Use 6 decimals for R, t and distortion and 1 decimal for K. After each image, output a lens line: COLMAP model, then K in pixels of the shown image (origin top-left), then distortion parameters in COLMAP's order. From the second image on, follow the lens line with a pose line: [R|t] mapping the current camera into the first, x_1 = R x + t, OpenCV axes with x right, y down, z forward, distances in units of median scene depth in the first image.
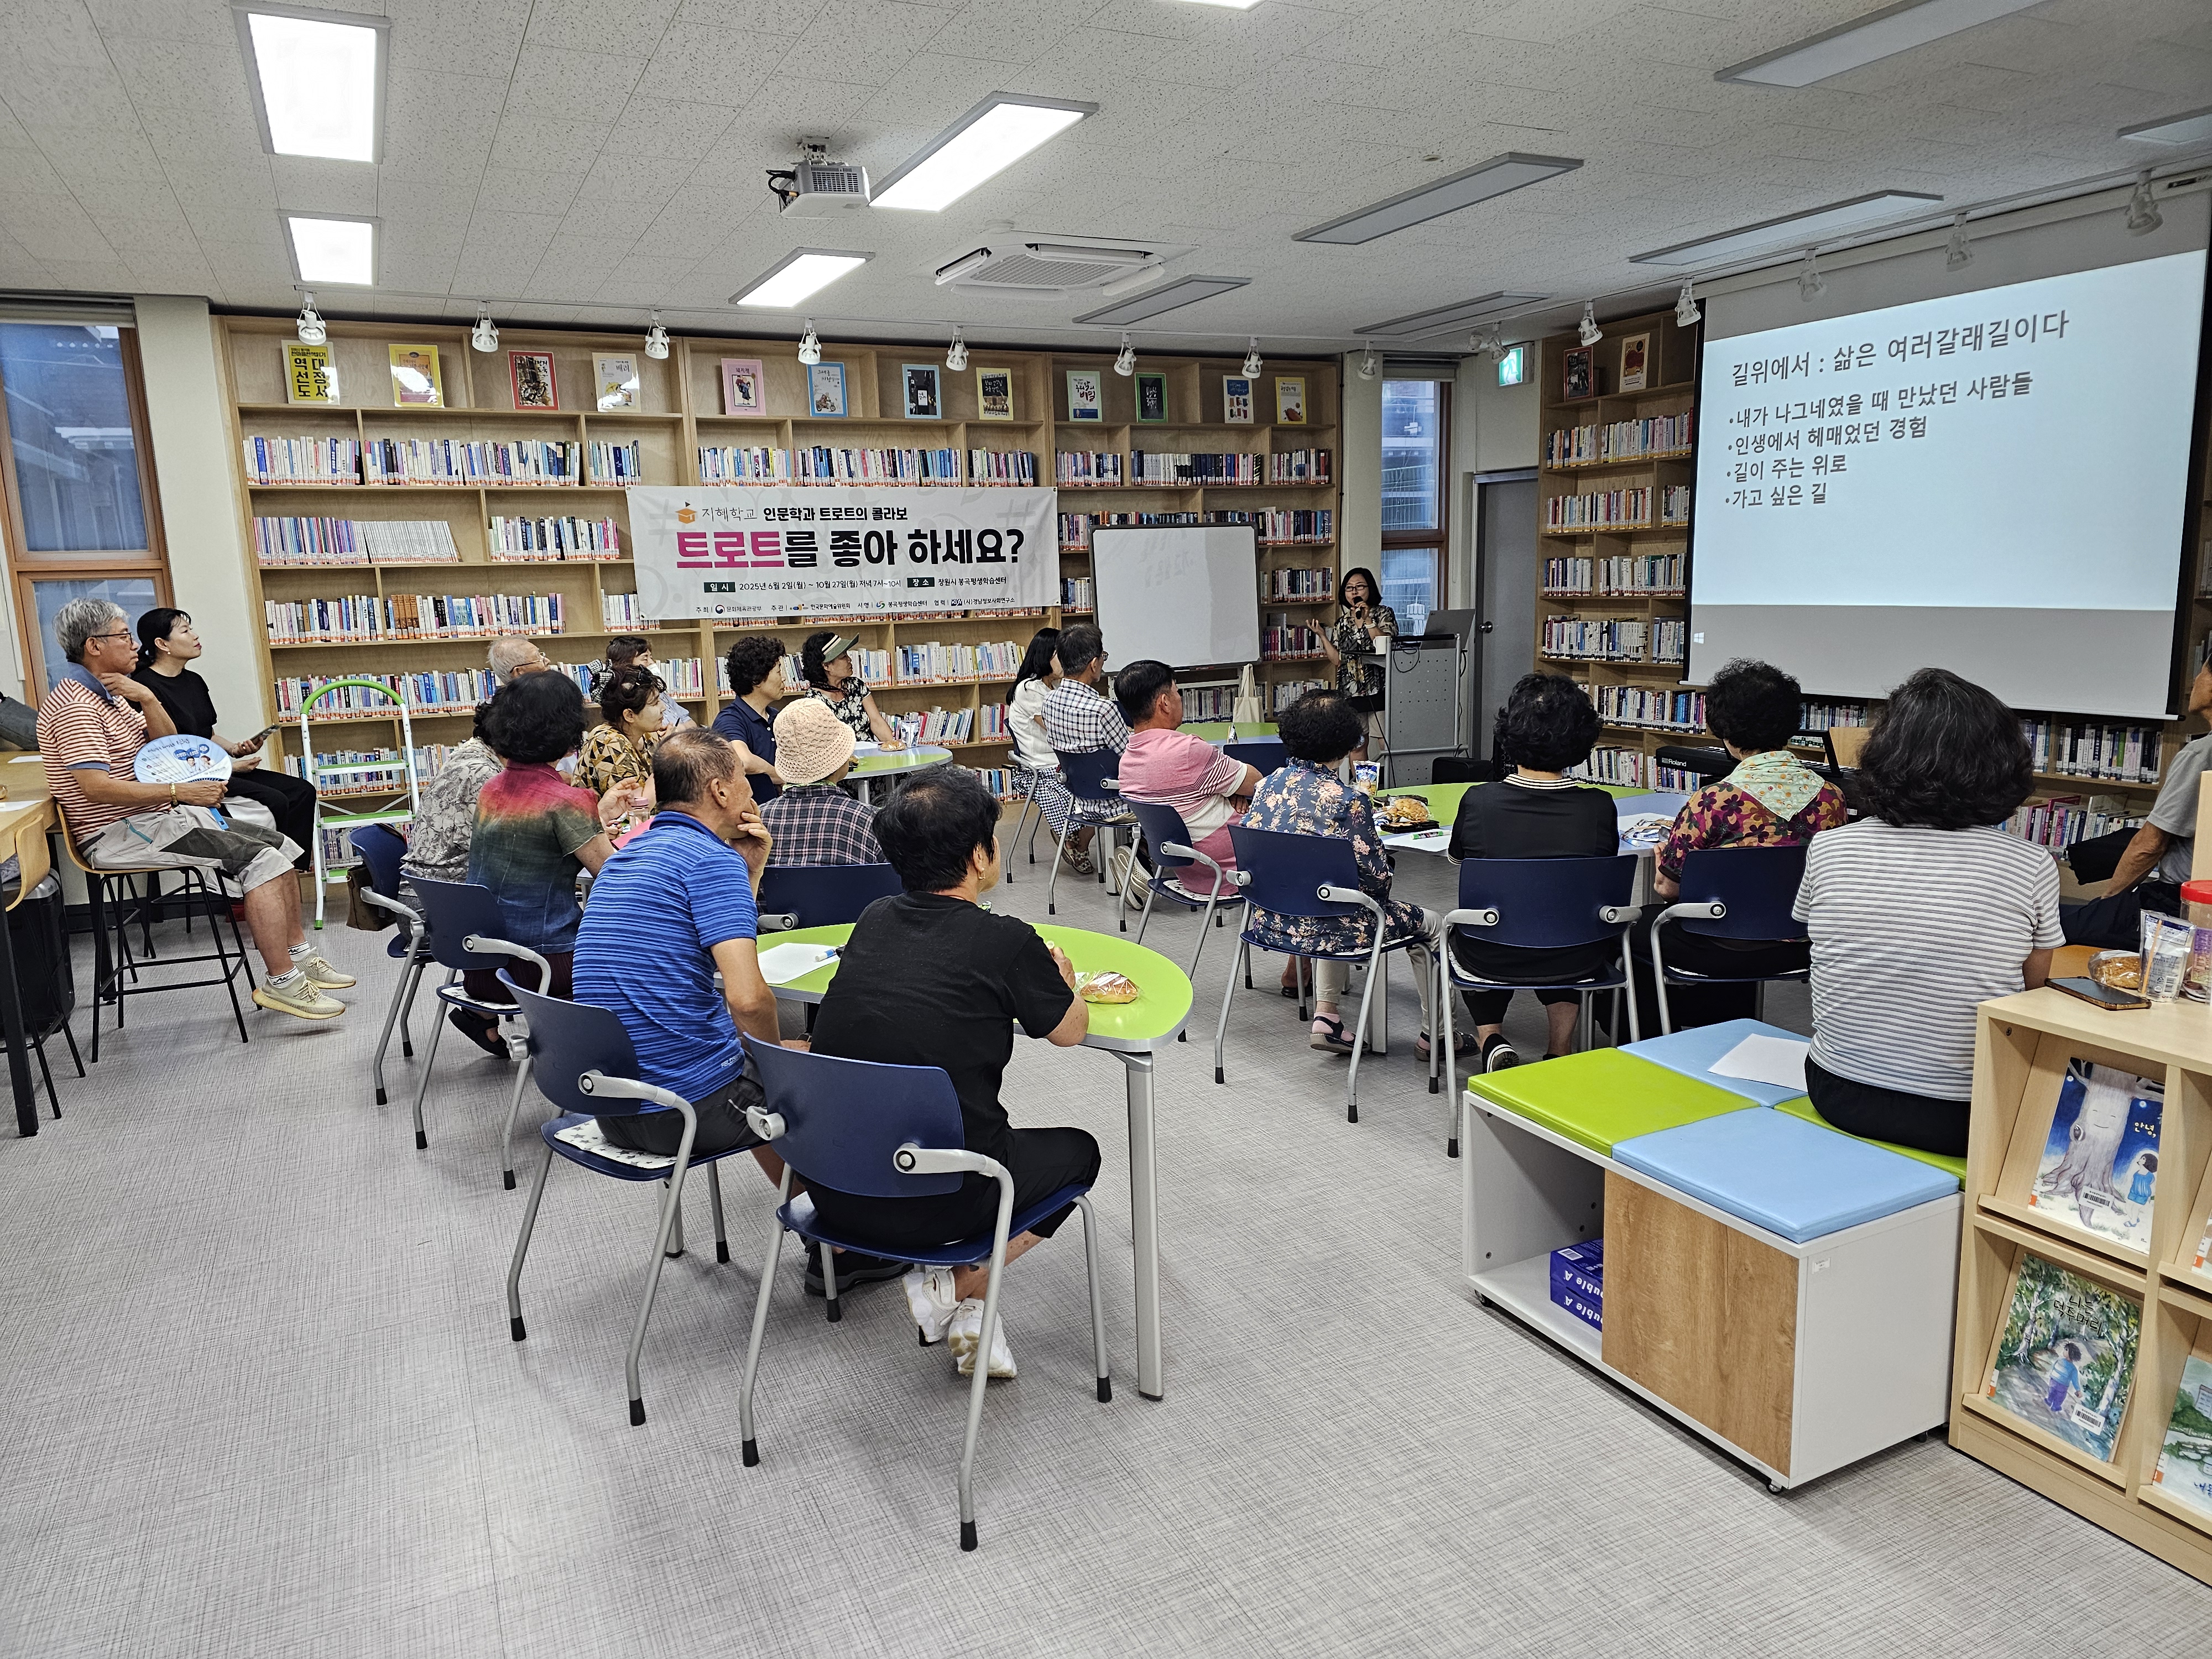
lens RADIAL K [[1482.1, 0, 1103.0], [0, 1482.1, 819.8], [0, 0, 1]] dist [0.061927, -0.070404]
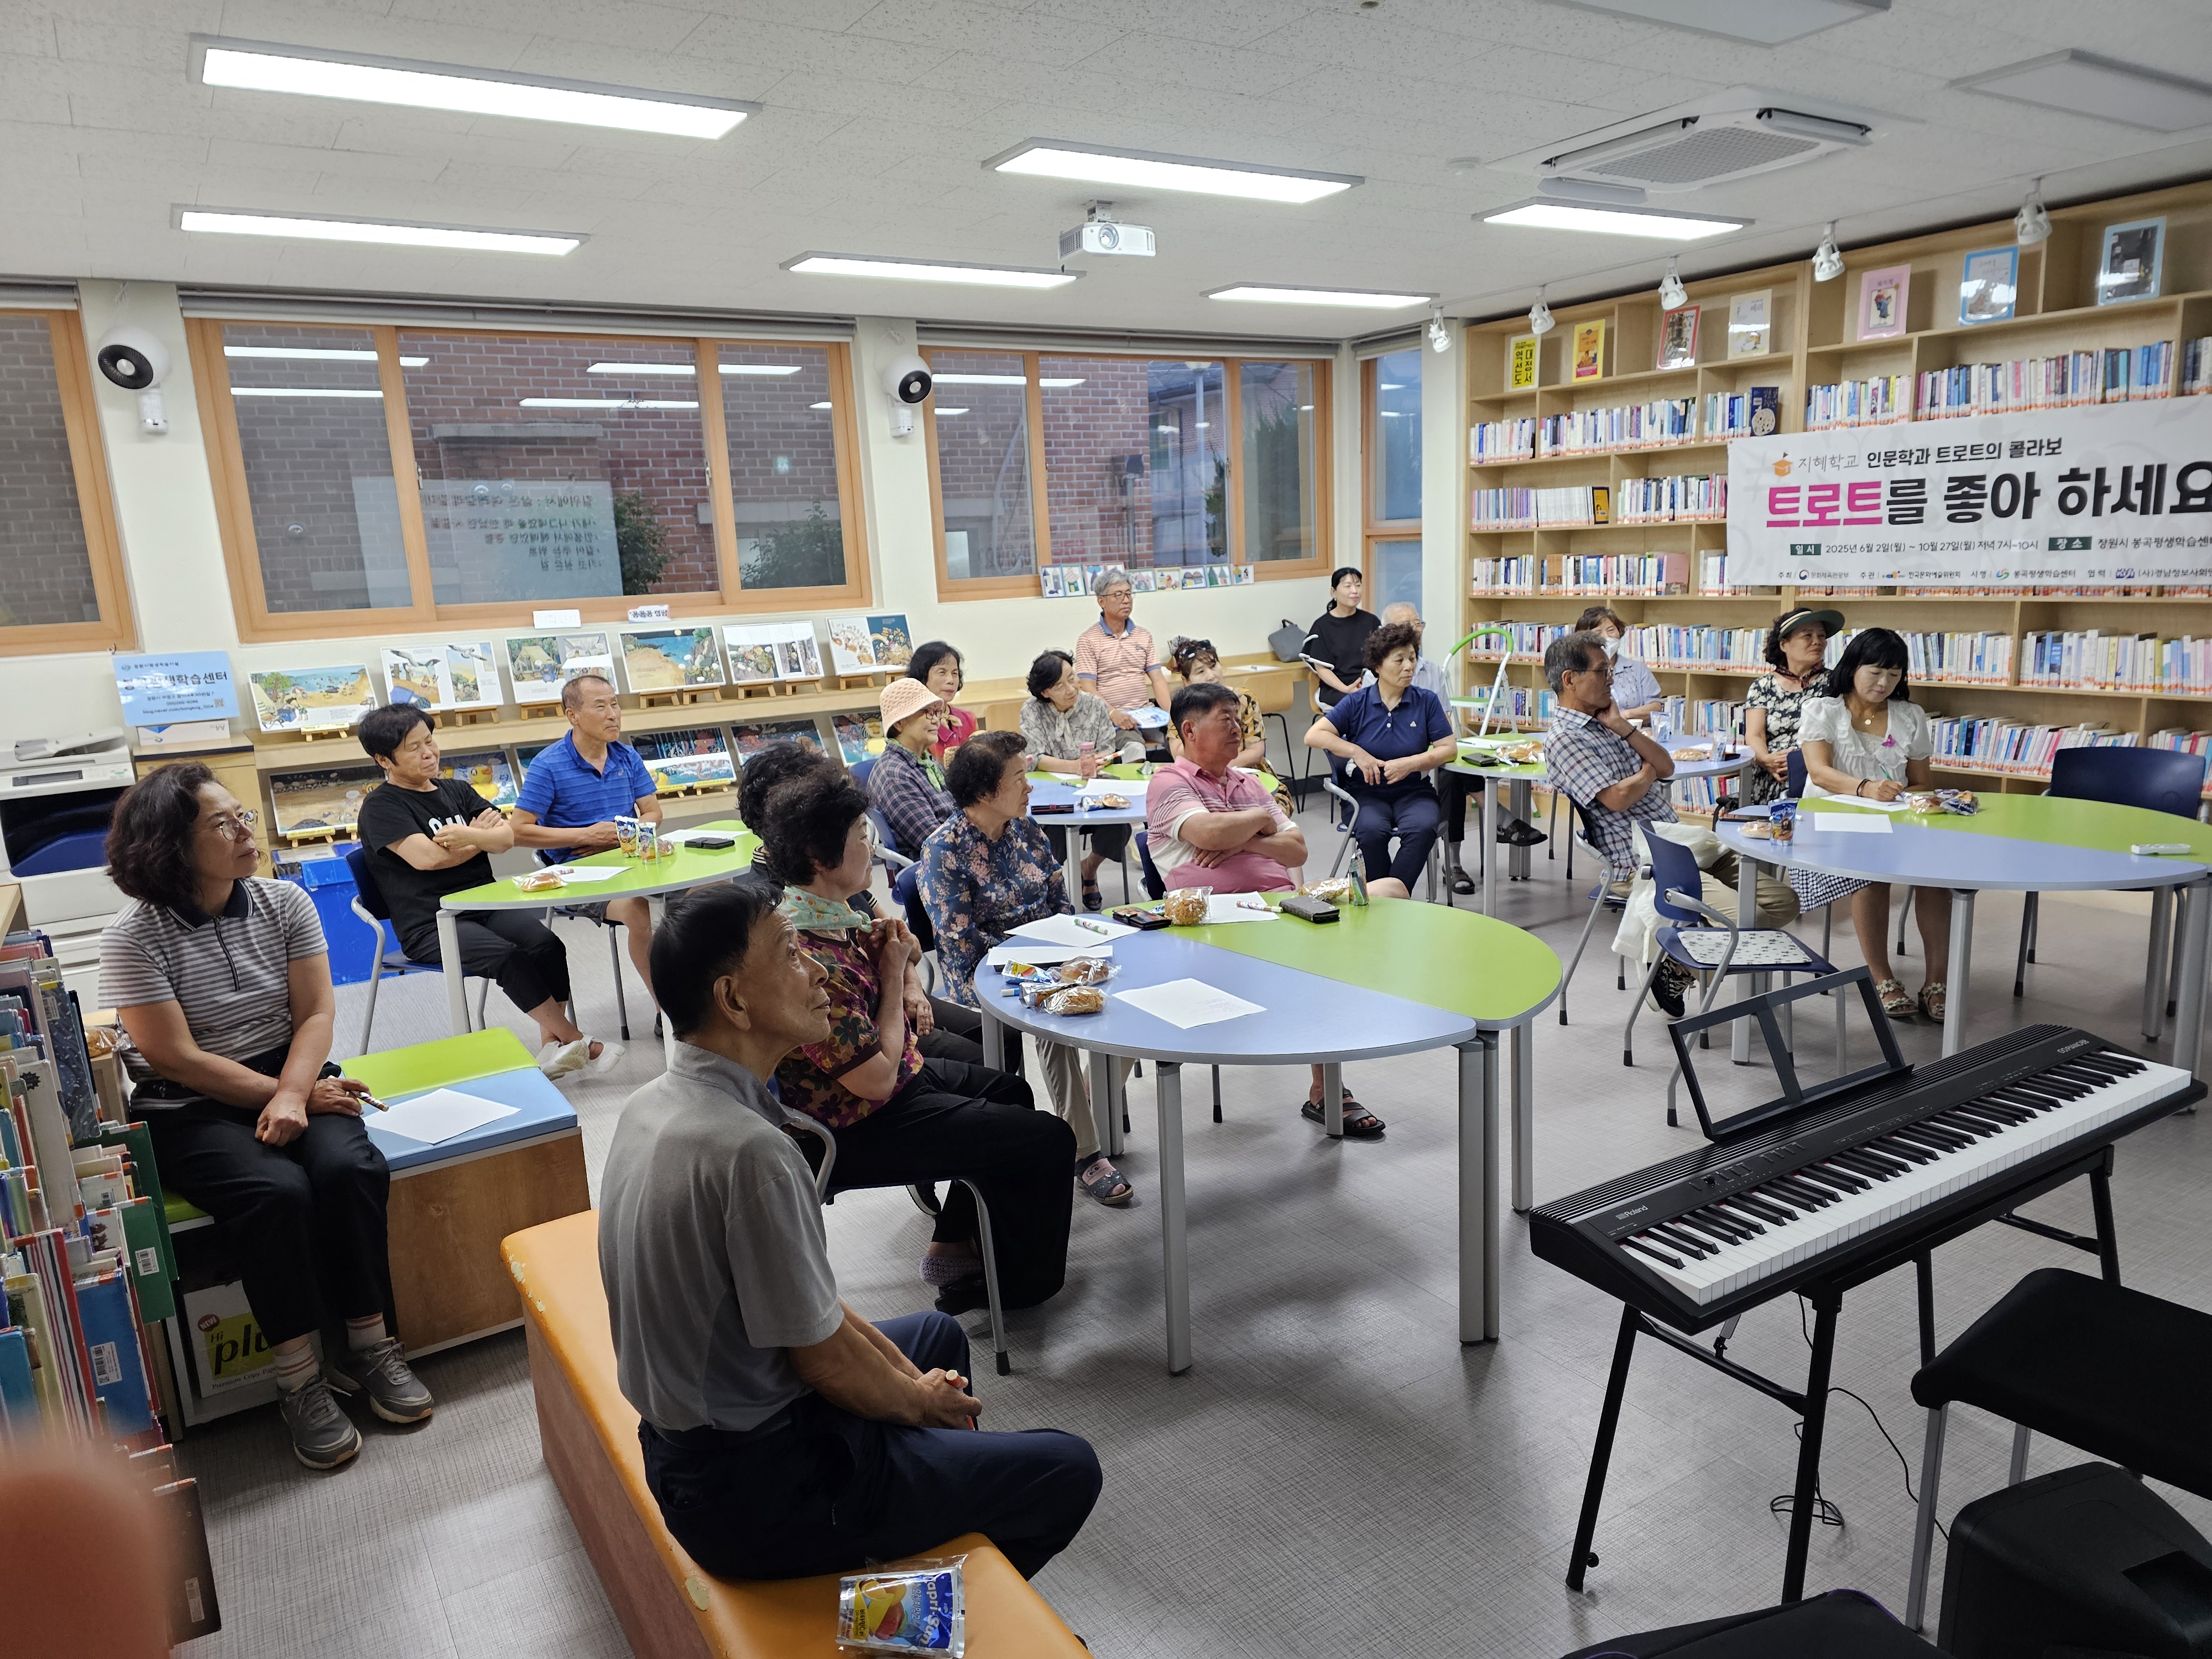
lens RADIAL K [[1482.1, 0, 1103.0], [0, 1482.1, 819.8], [0, 0, 1]] dist [0.061927, -0.070404]
pose [[0.109268, 0.204790, -0.972688, 0.554972], [-0.123747, 0.973737, 0.191110, -0.114898], [0.986280, 0.099485, 0.131740, 0.482361]]
